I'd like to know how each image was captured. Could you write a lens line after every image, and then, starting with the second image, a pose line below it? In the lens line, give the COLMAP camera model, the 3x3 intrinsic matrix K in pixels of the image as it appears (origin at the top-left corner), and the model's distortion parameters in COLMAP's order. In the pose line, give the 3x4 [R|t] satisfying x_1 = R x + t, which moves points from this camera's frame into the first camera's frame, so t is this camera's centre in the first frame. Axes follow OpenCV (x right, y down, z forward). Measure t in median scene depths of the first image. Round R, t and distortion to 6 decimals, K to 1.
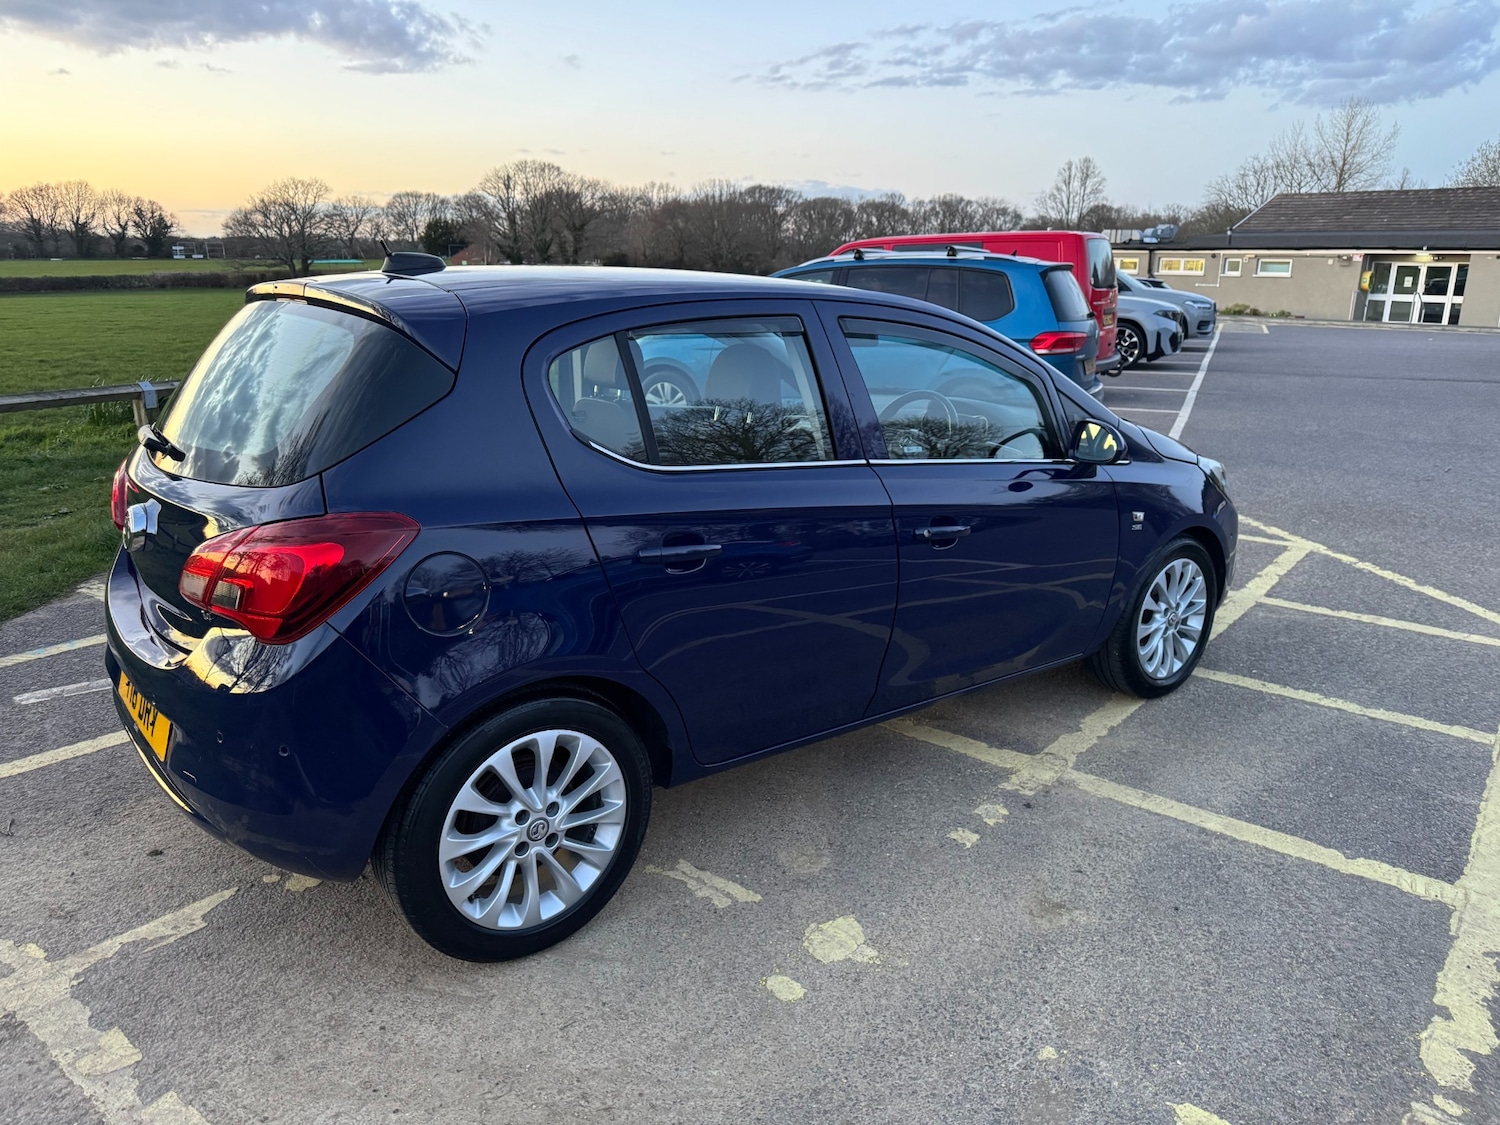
lens RADIAL K [[1053.8, 0, 742.9], [0, 1053.8, 577.1], [0, 0, 1]] dist [0.023541, -0.028159]
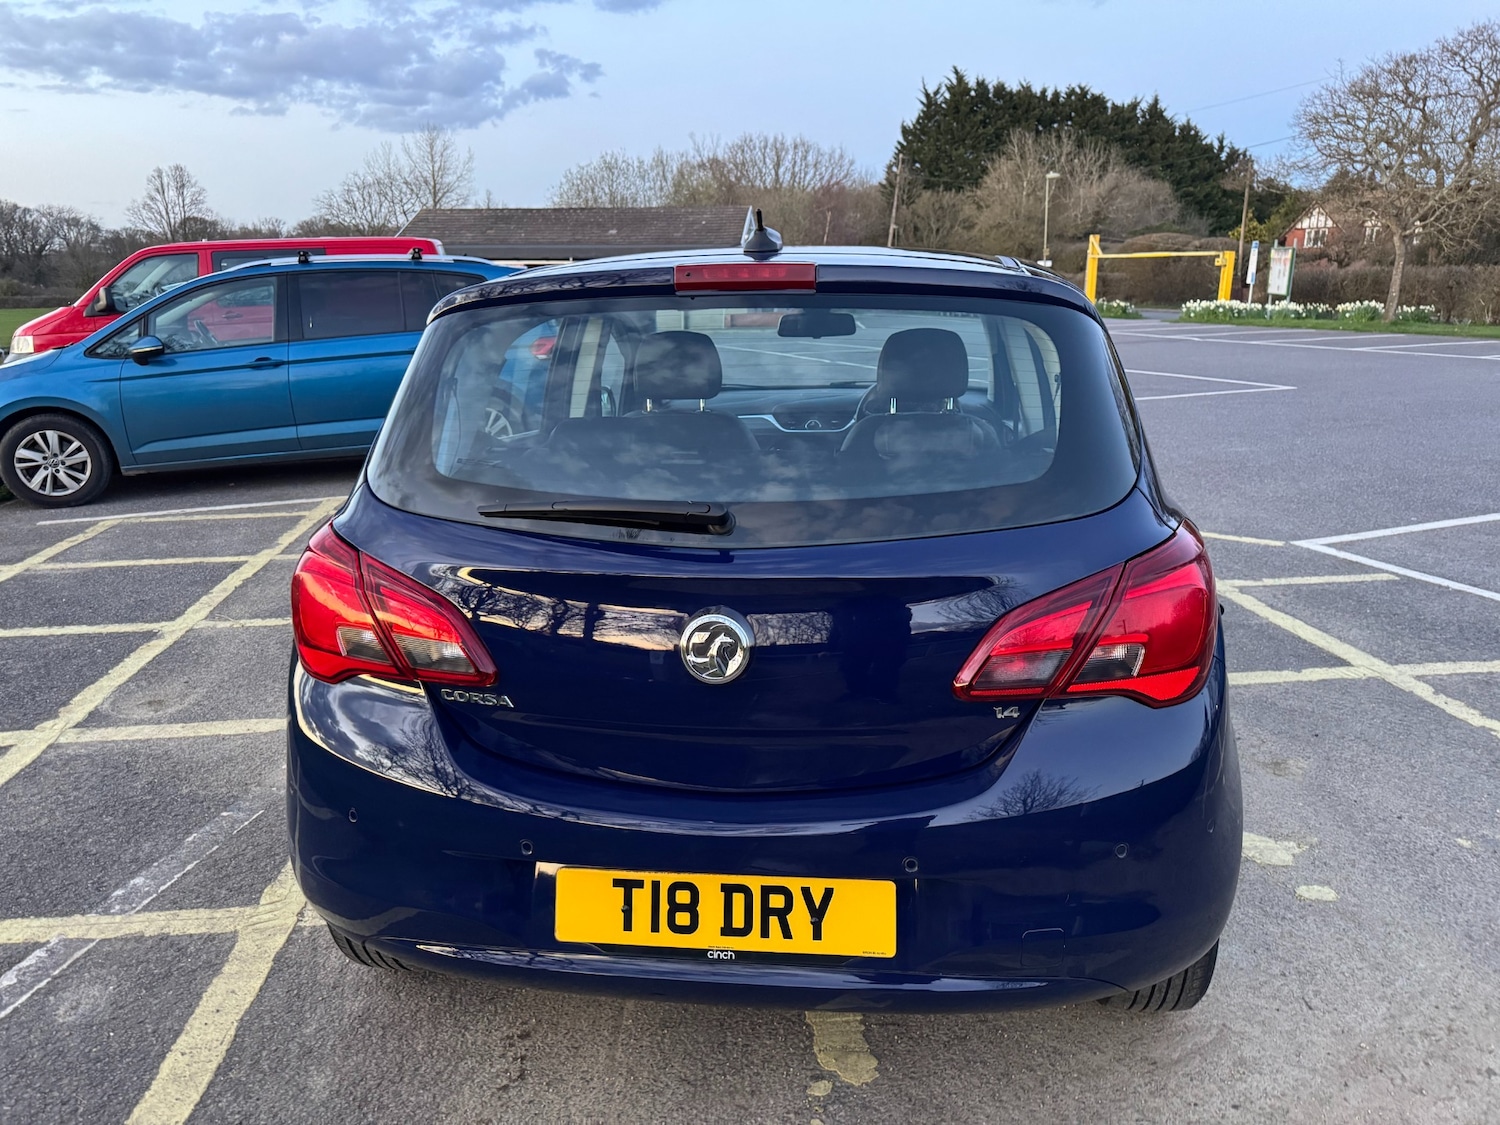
lens RADIAL K [[1064.5, 0, 756.3], [0, 1064.5, 575.0], [0, 0, 1]] dist [0.024205, -0.031039]
pose [[0.710328, -0.206159, 0.673003, -0.605988], [0.217576, 0.973629, 0.068606, -0.077989], [-0.669399, 0.097697, 0.736451, 0.310892]]
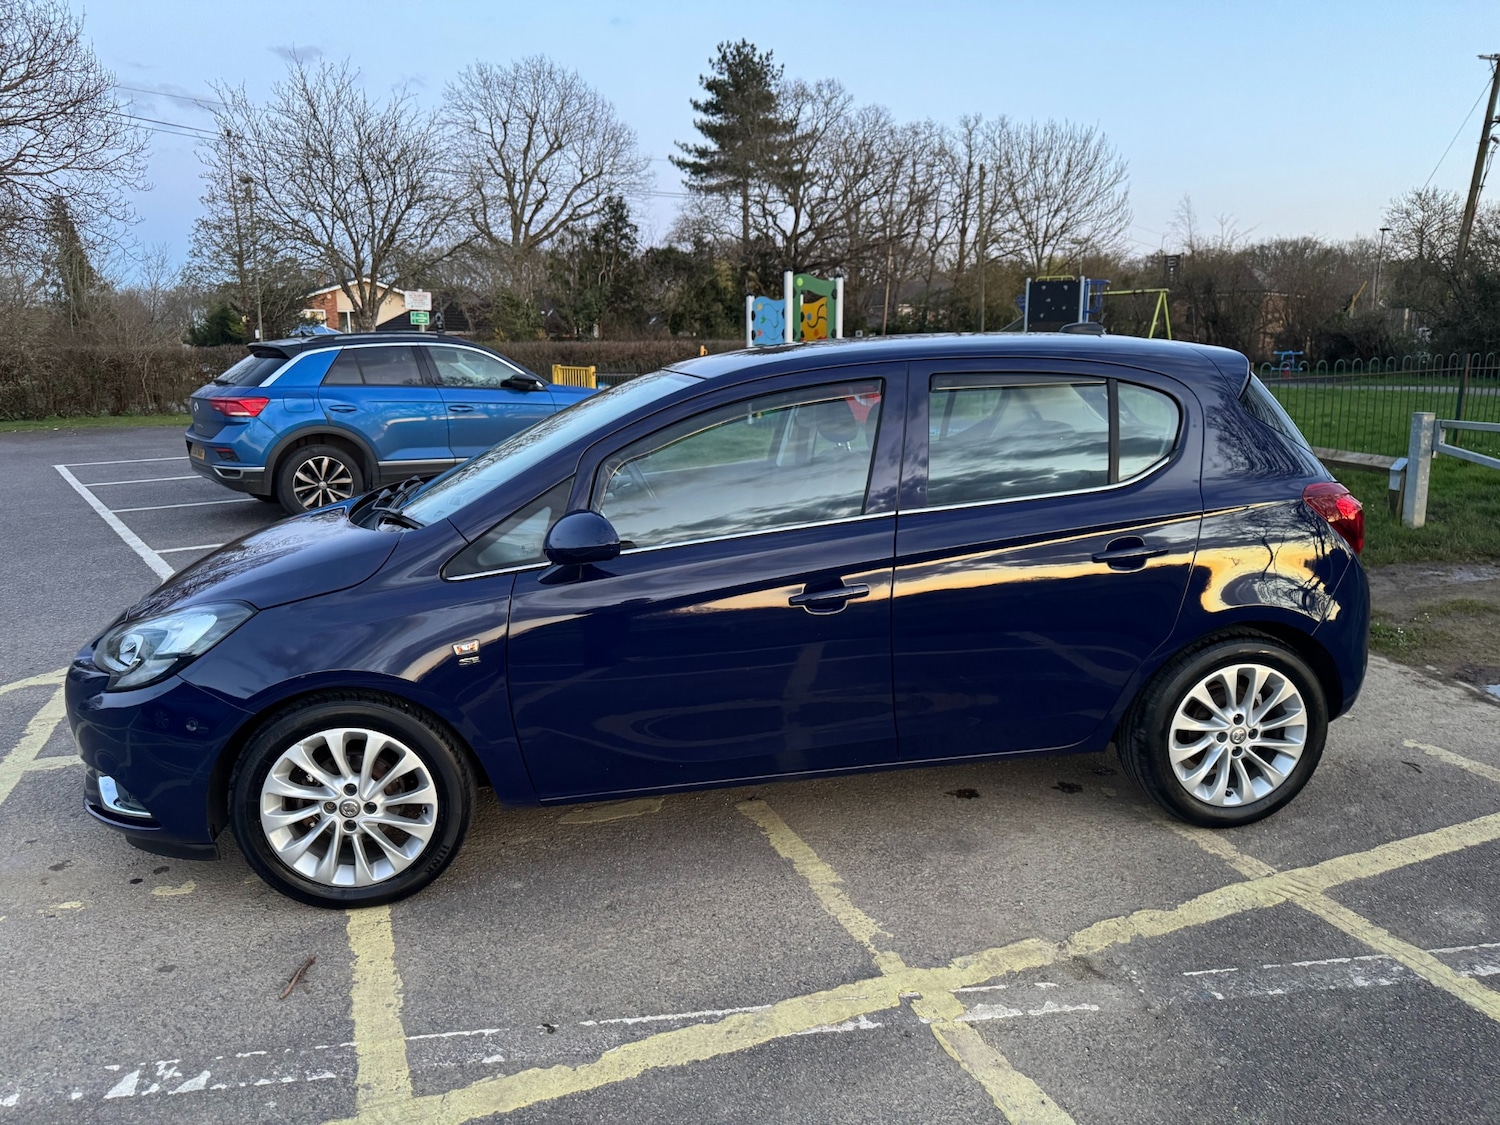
lens RADIAL K [[1053.8, 0, 742.9], [0, 1053.8, 577.1], [0, 0, 1]] dist [0.023541, -0.028159]
pose [[-0.869735, -0.106612, 0.481867, -0.425865], [0.142441, 0.880608, 0.451929, -0.477558], [-0.472517, 0.461696, -0.750710, 1.630421]]
